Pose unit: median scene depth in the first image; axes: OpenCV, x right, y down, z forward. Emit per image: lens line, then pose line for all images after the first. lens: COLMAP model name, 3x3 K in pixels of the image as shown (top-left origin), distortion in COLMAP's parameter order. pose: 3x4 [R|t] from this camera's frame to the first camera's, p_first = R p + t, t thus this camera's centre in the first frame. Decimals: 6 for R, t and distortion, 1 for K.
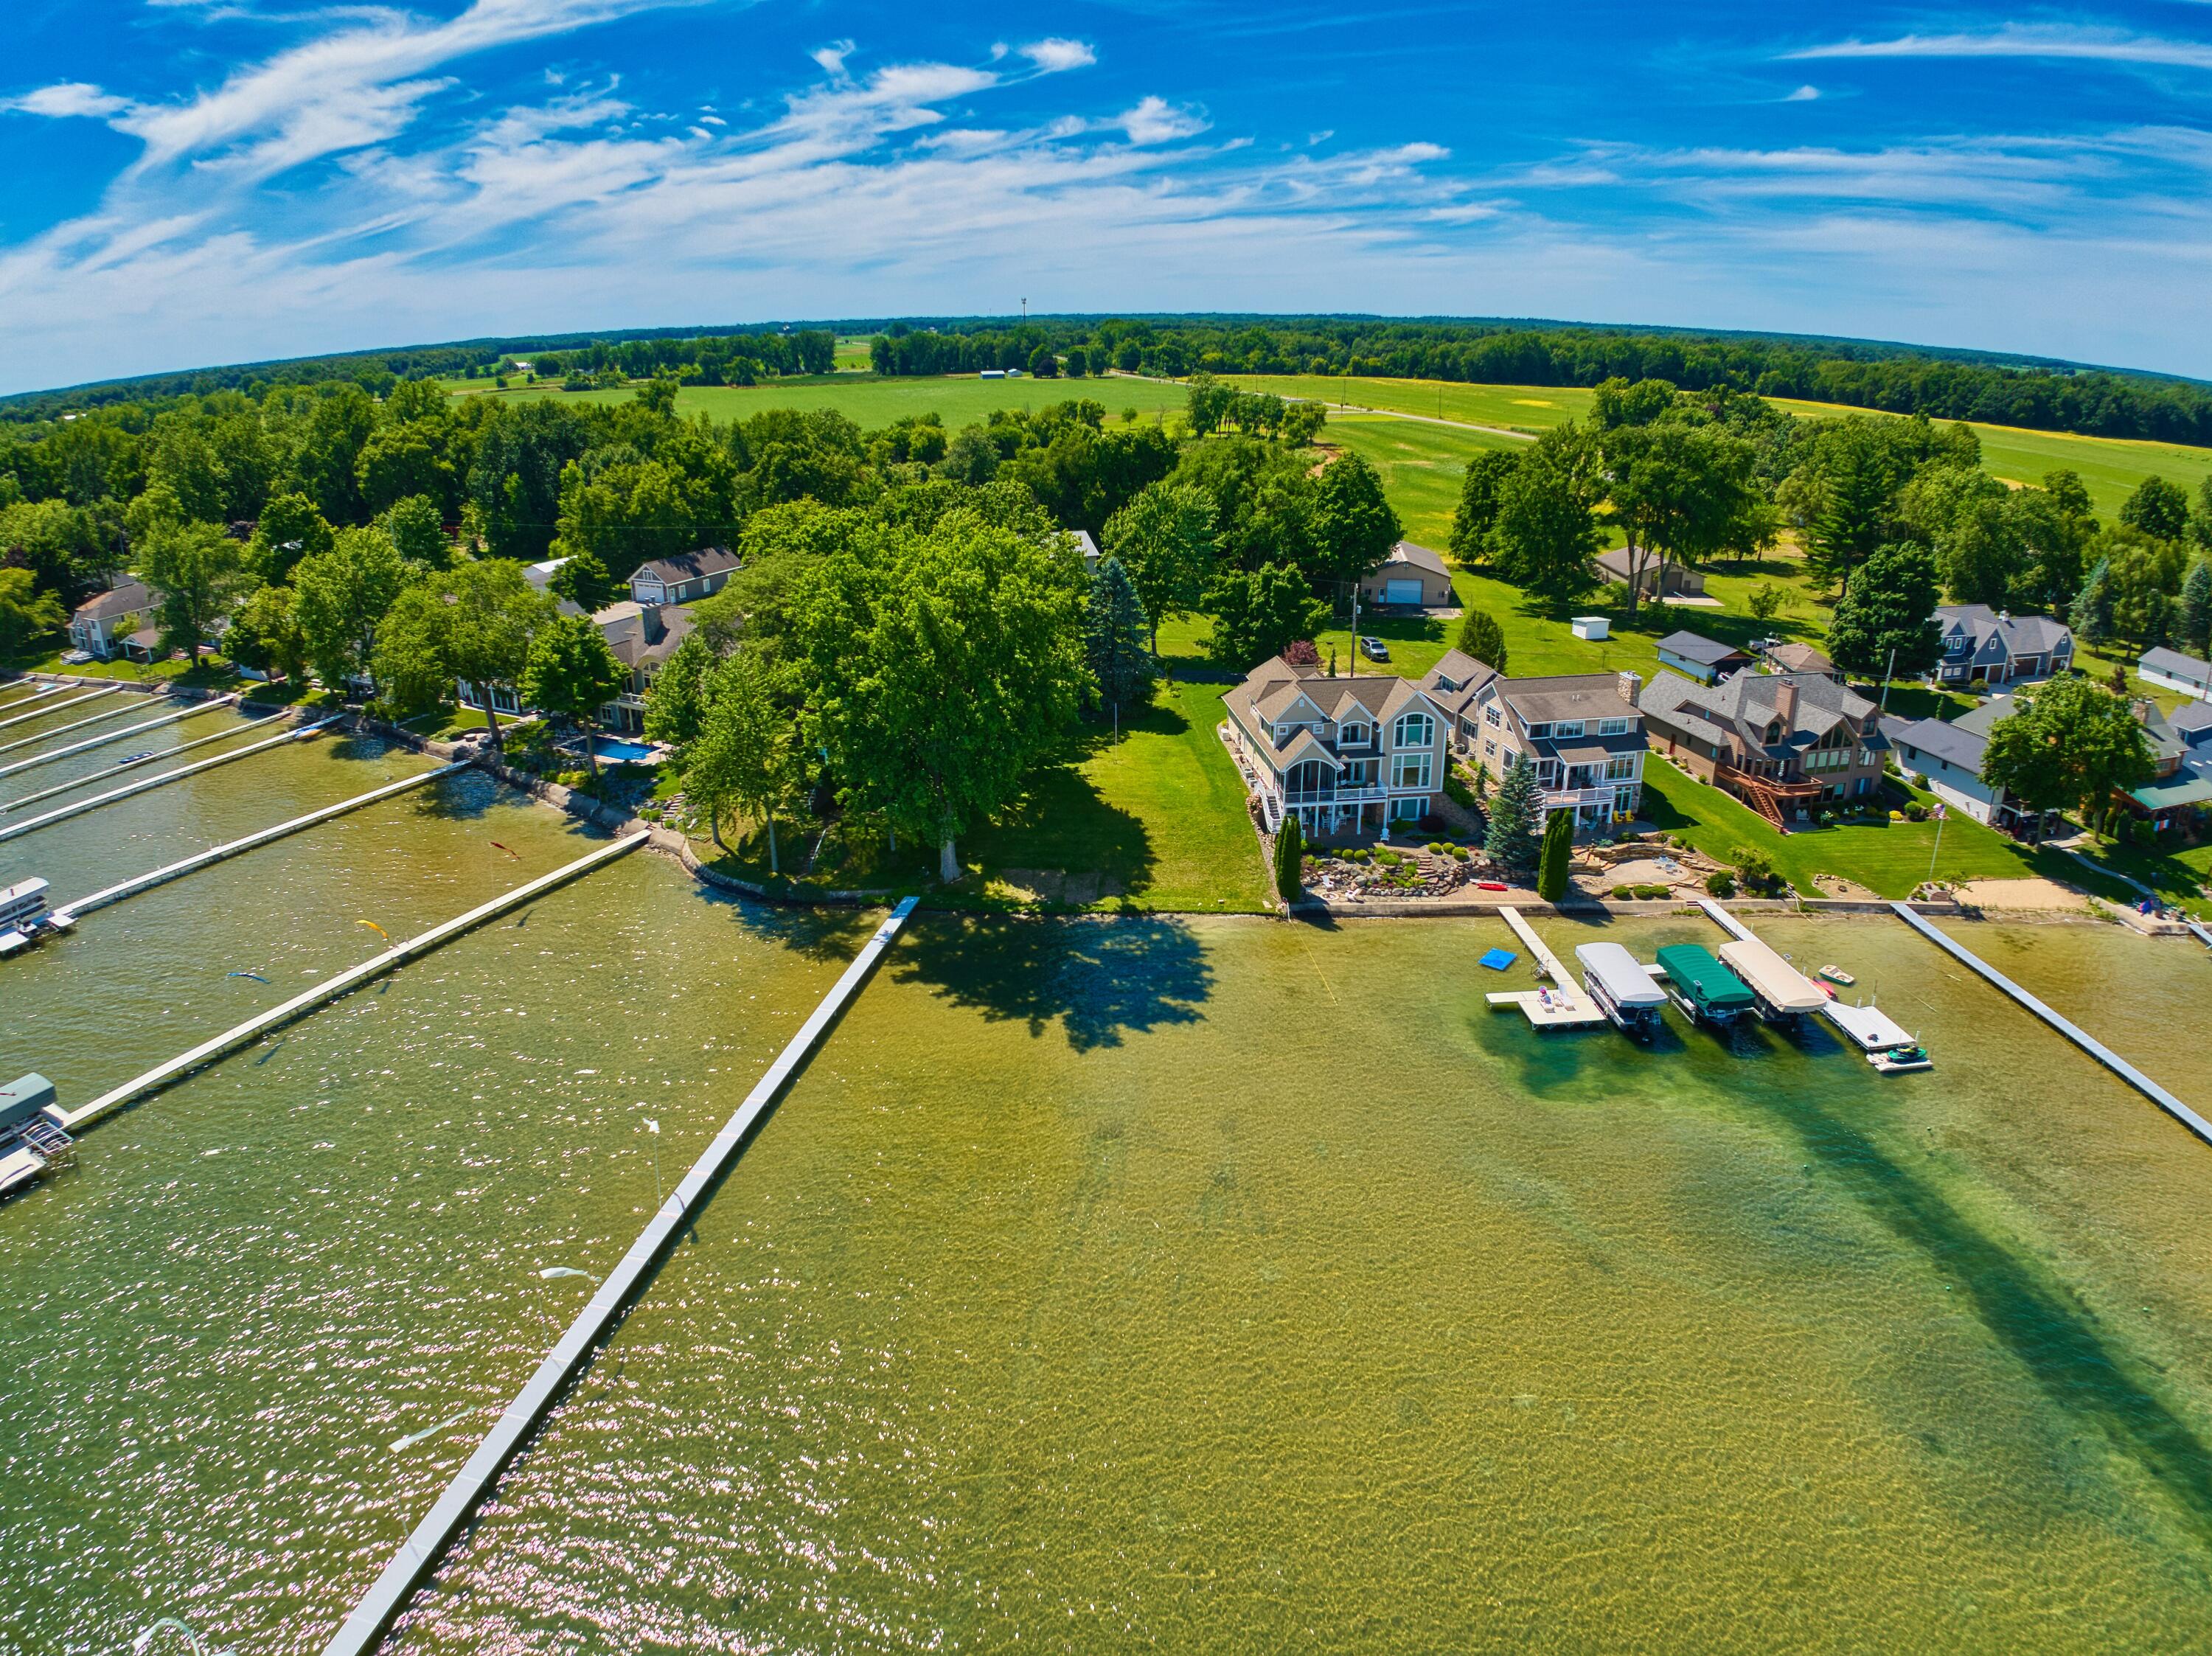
lens RADIAL K [[1337.7, 0, 1103.7], [0, 1337.7, 841.4], [0, 0, 1]] dist [-0.170219, 0.018650]
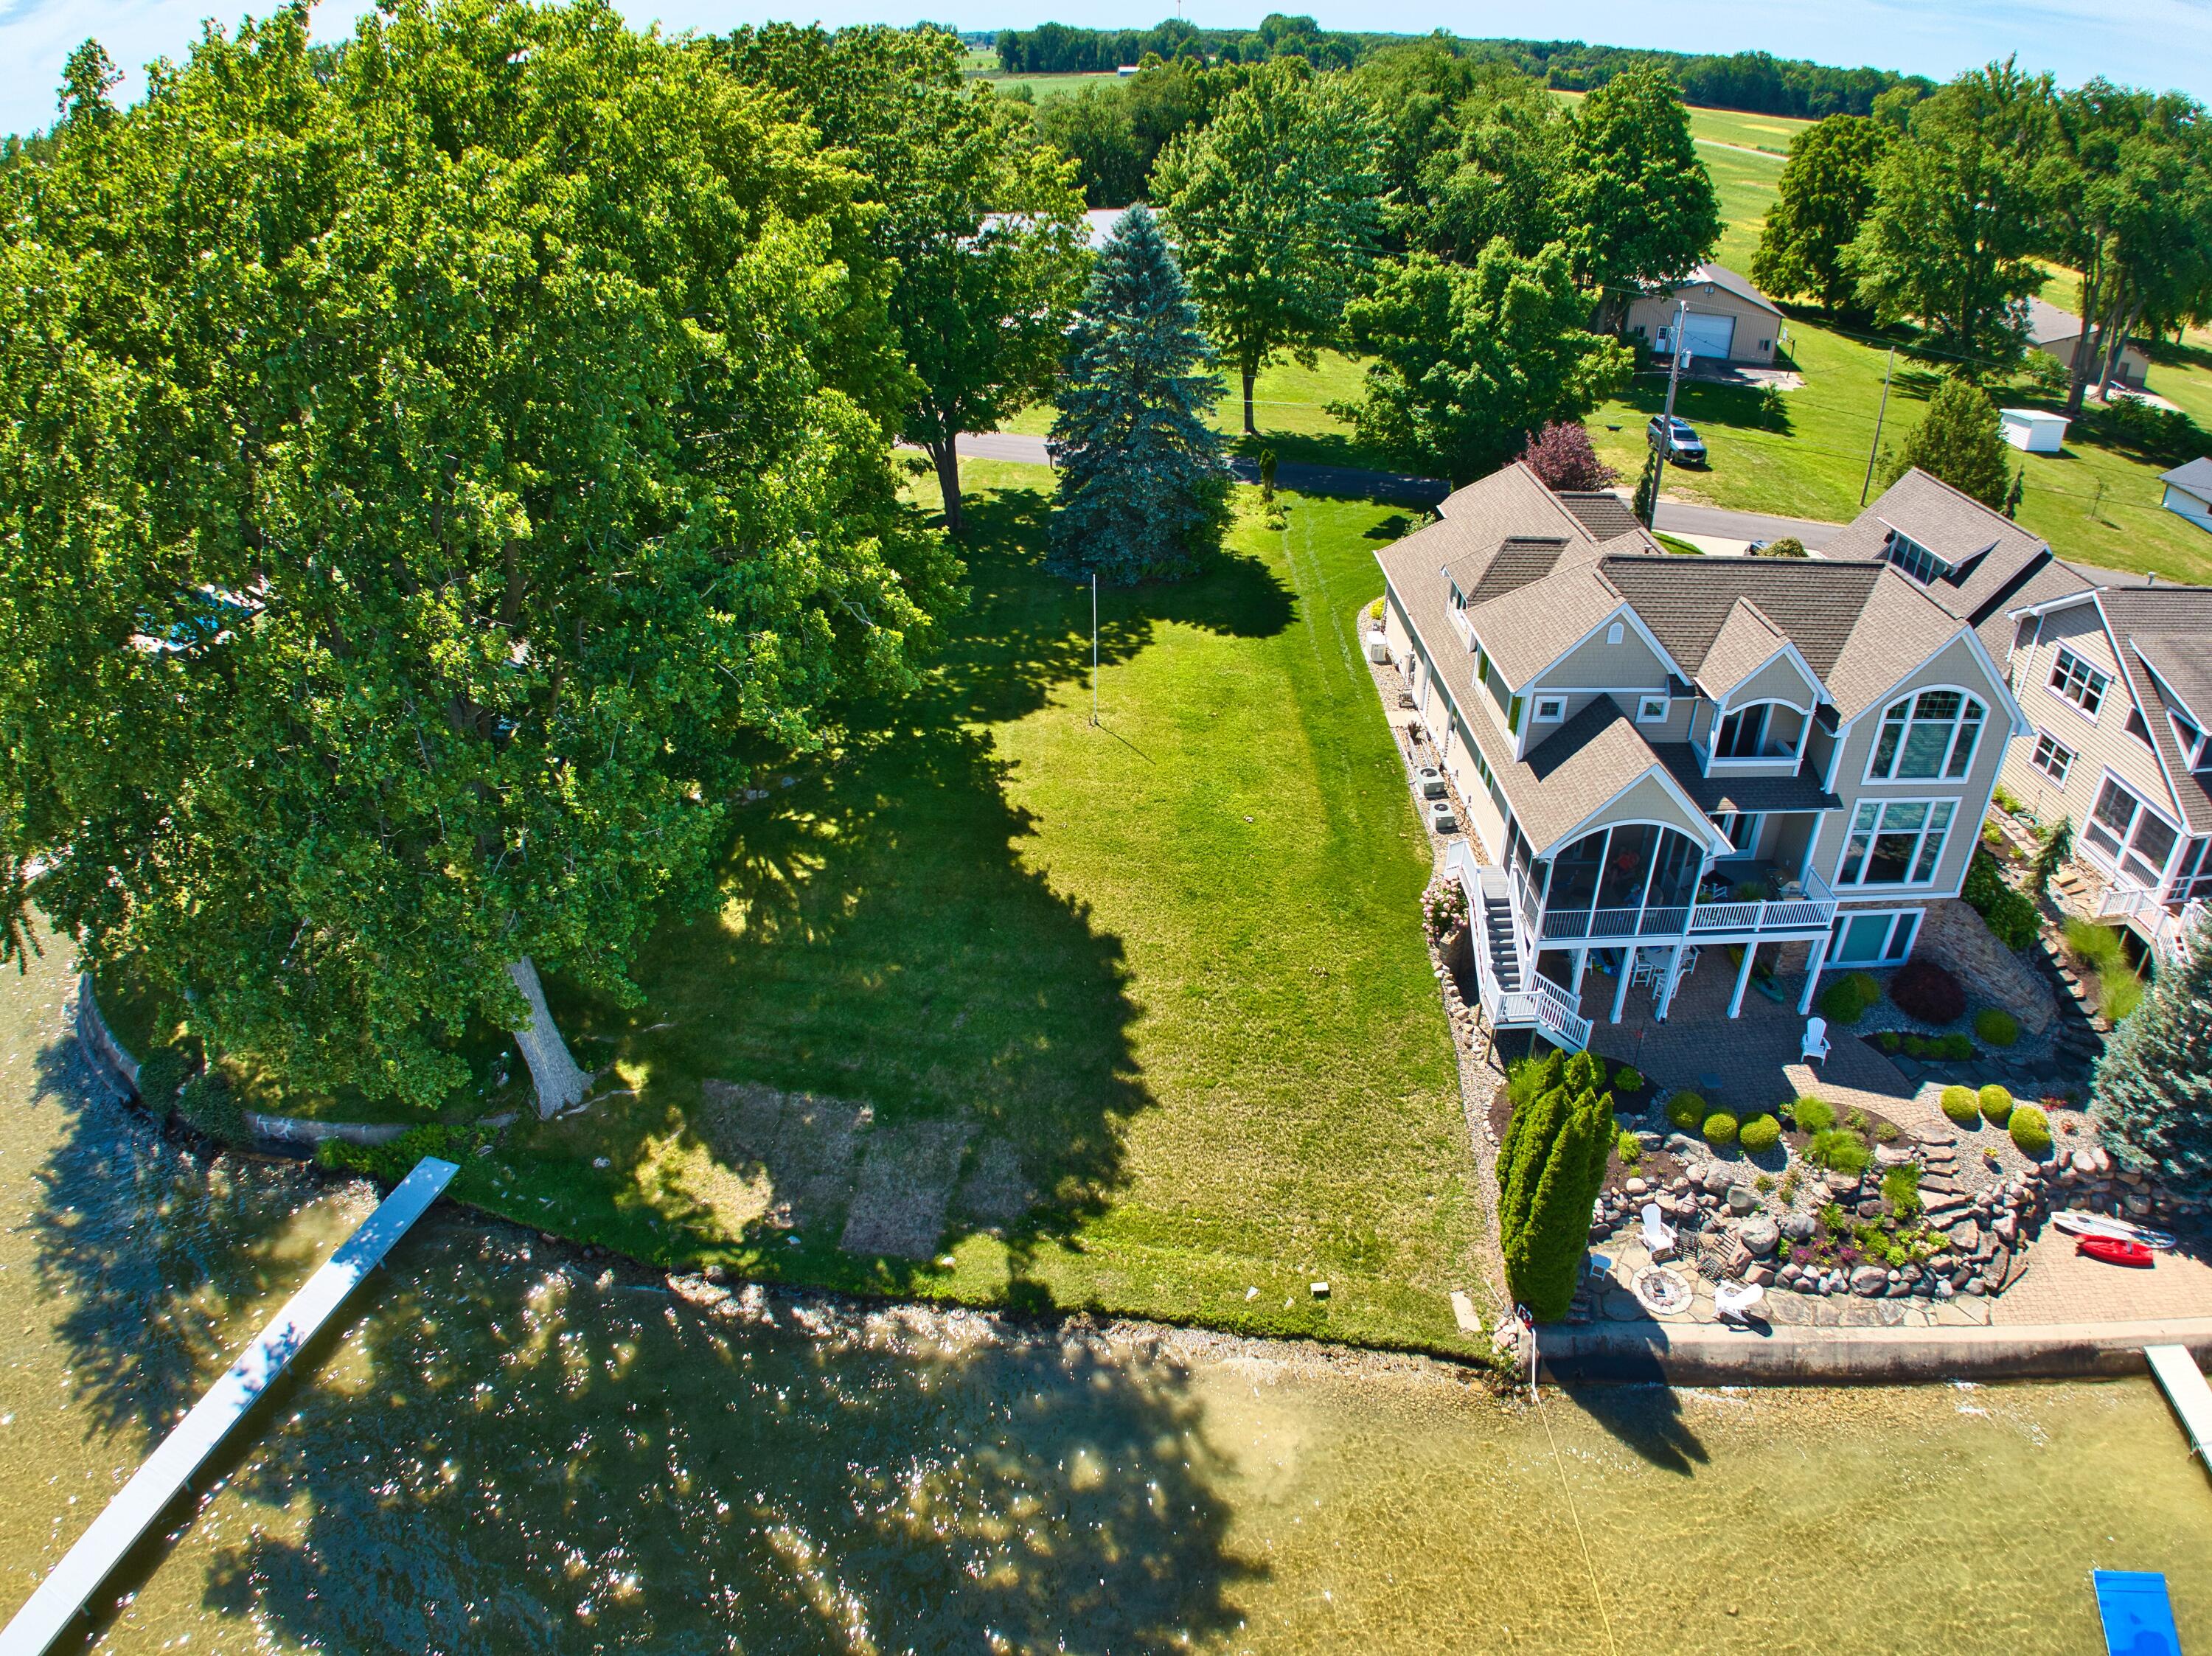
lens RADIAL K [[1375.0, 0, 1143.0], [0, 1375.0, 817.3], [0, 0, 1]] dist [-0.161301, 0.000214]
pose [[0.996299, 0.058261, -0.063202, 0.056924], [-0.047280, 0.985471, 0.163128, -0.109566], [0.071788, -0.159536, 0.984578, 0.667786]]
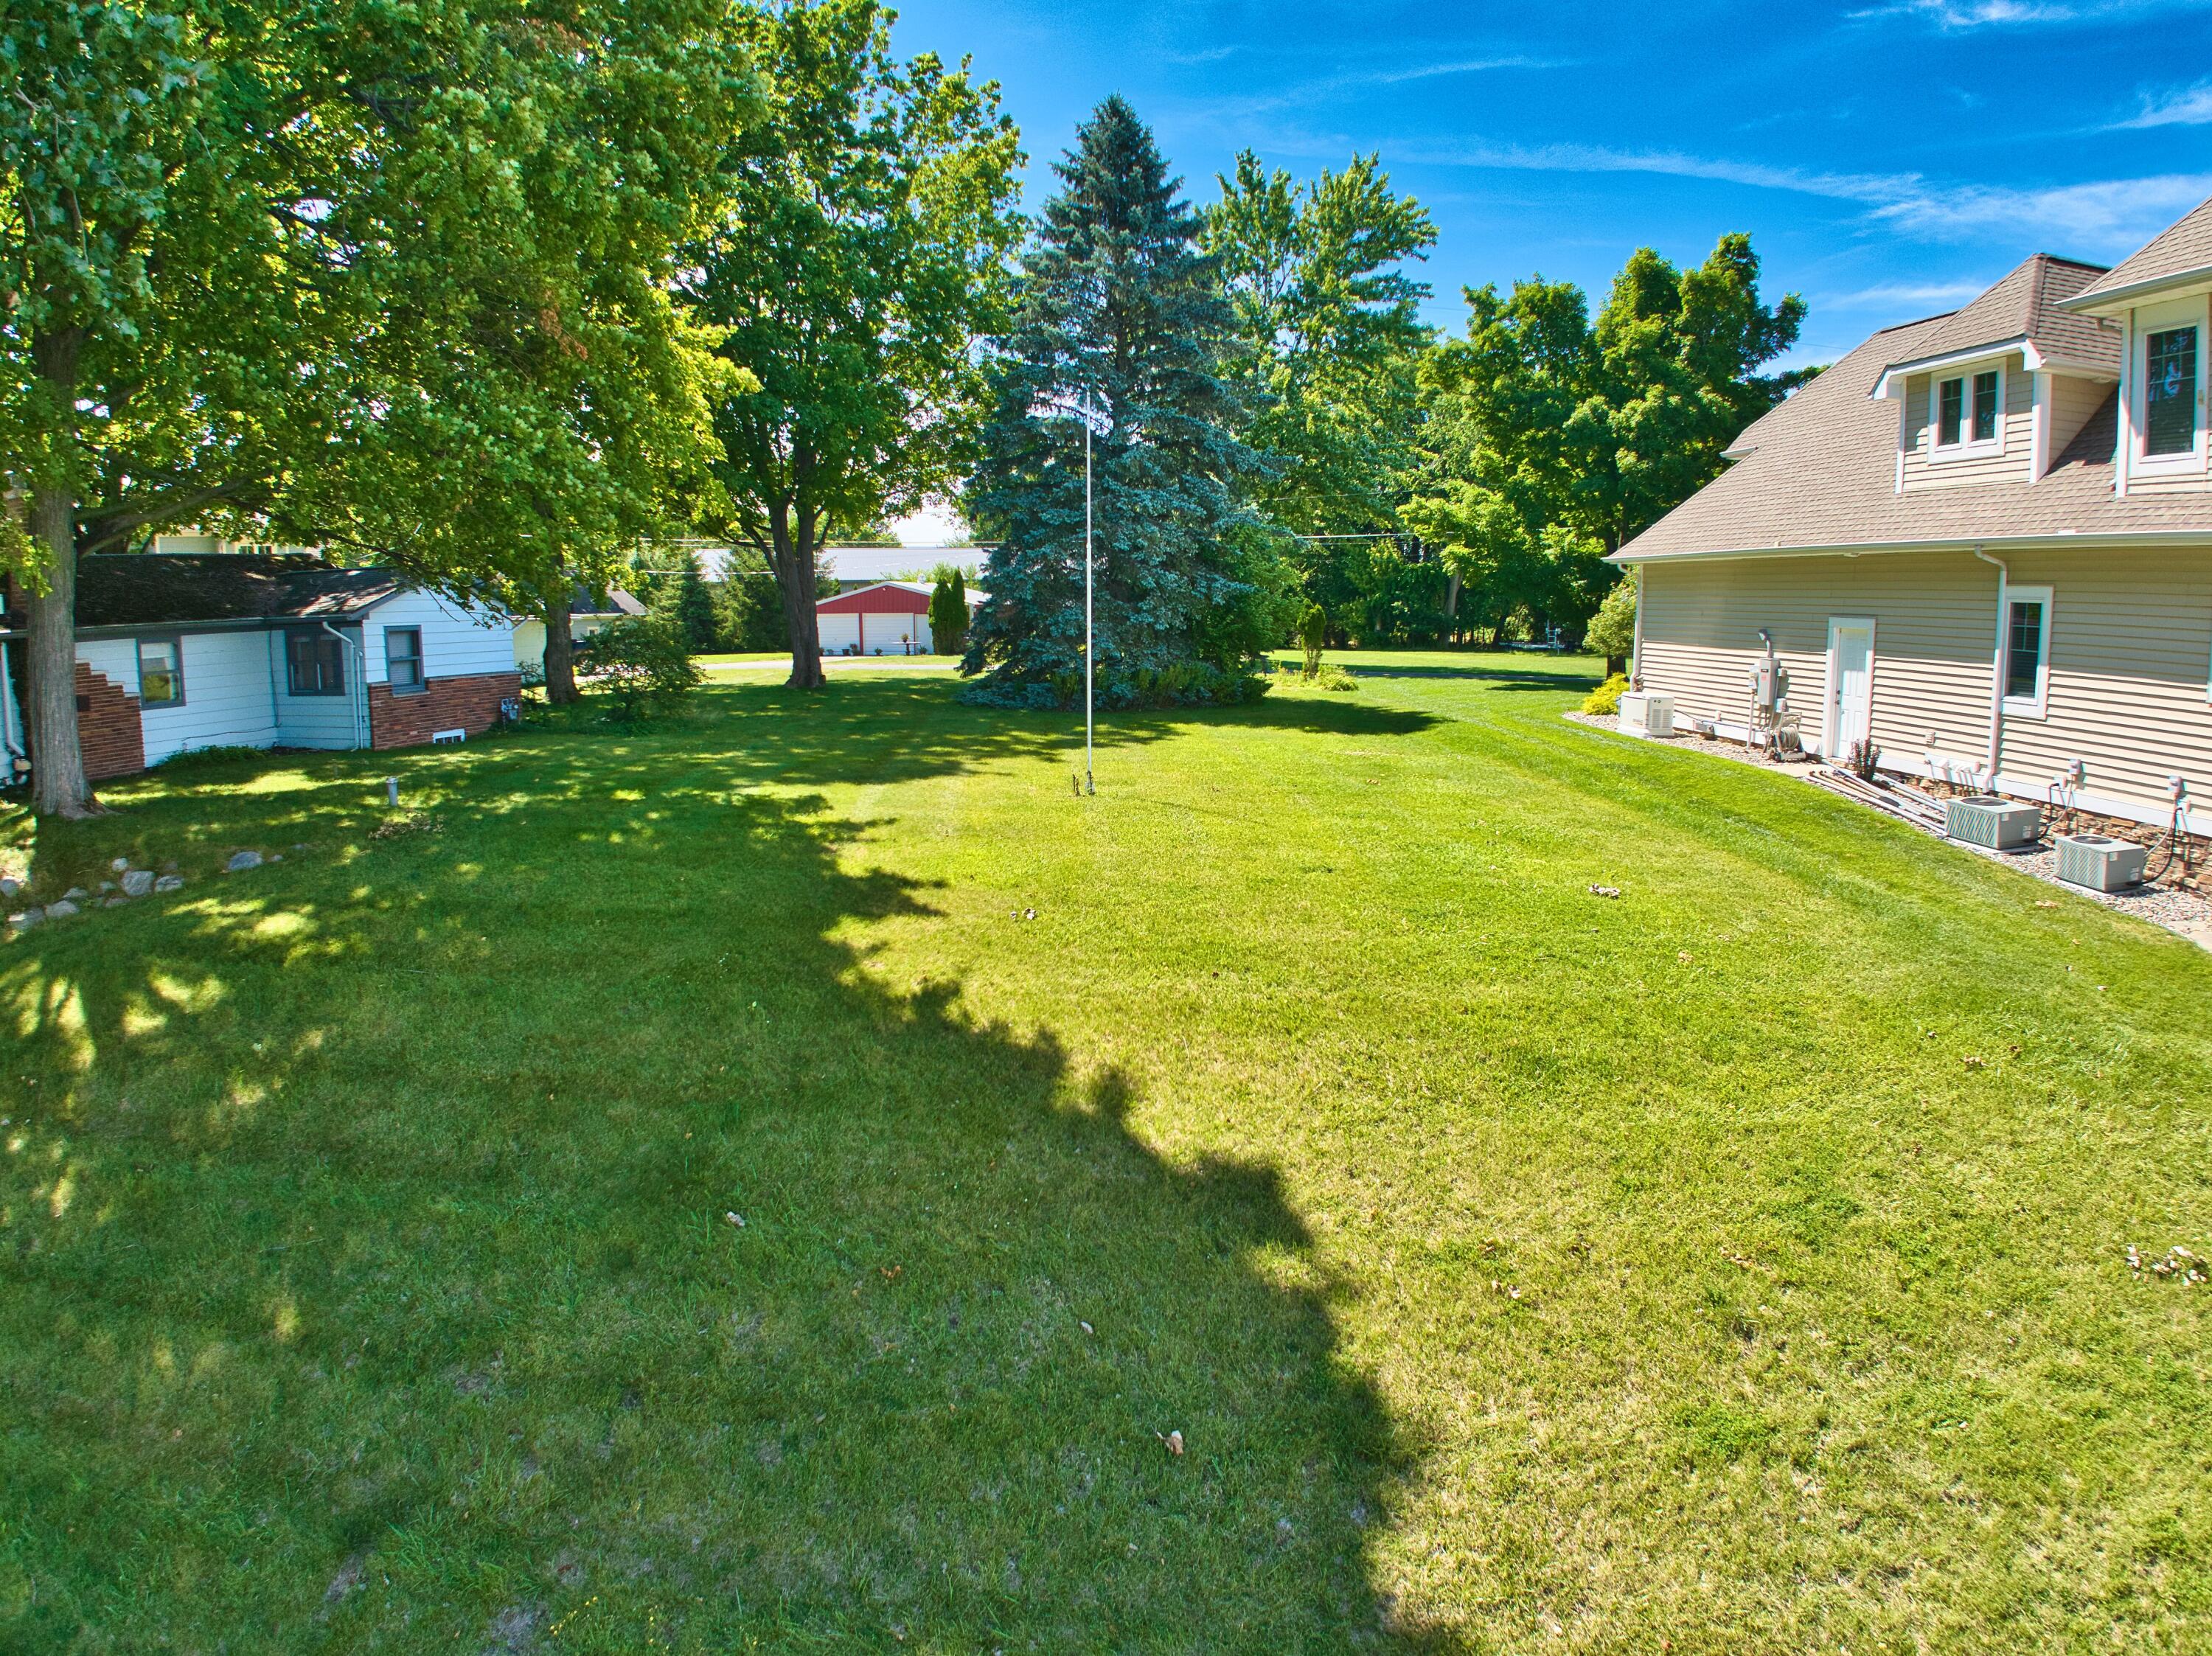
lens RADIAL K [[1403.4, 0, 1117.1], [0, 1403.4, 832.6], [0, 0, 1]] dist [-0.189868, 0.021162]
pose [[0.999409, 0.015552, -0.030672, 0.019936], [-0.021424, 0.979245, -0.201545, -0.021732], [0.026901, 0.202083, 0.978999, 0.945274]]
